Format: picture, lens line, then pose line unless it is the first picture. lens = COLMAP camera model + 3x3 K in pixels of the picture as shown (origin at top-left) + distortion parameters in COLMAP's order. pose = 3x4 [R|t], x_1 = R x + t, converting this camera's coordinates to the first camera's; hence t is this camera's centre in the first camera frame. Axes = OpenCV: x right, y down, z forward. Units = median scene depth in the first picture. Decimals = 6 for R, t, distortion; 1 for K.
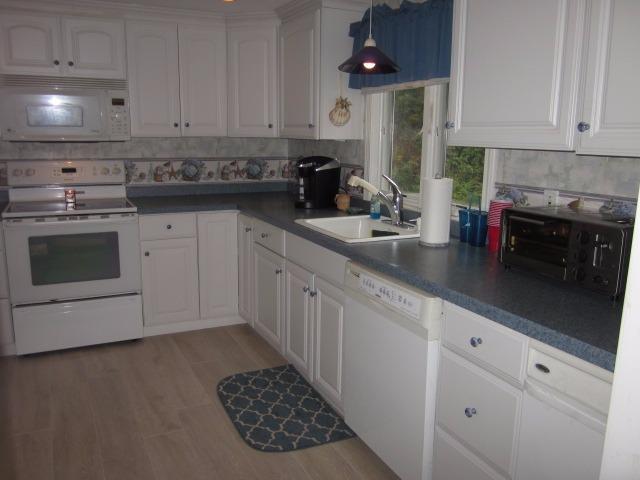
lens RADIAL K [[535.3, 0, 320.0], [0, 535.3, 240.0], [0, 0, 1]] dist [-0.036847, 0.013796]
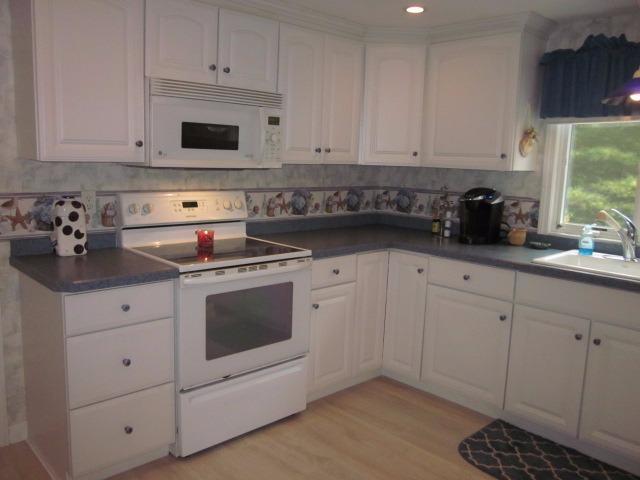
lens RADIAL K [[535.4, 0, 320.0], [0, 535.4, 240.0], [0, 0, 1]] dist [-0.015736, 0.001543]
pose [[0.952898, -0.030057, 0.301798, -0.532705], [0.041866, 0.998587, -0.032733, -0.045734], [-0.300388, 0.043826, 0.952810, 0.196741]]
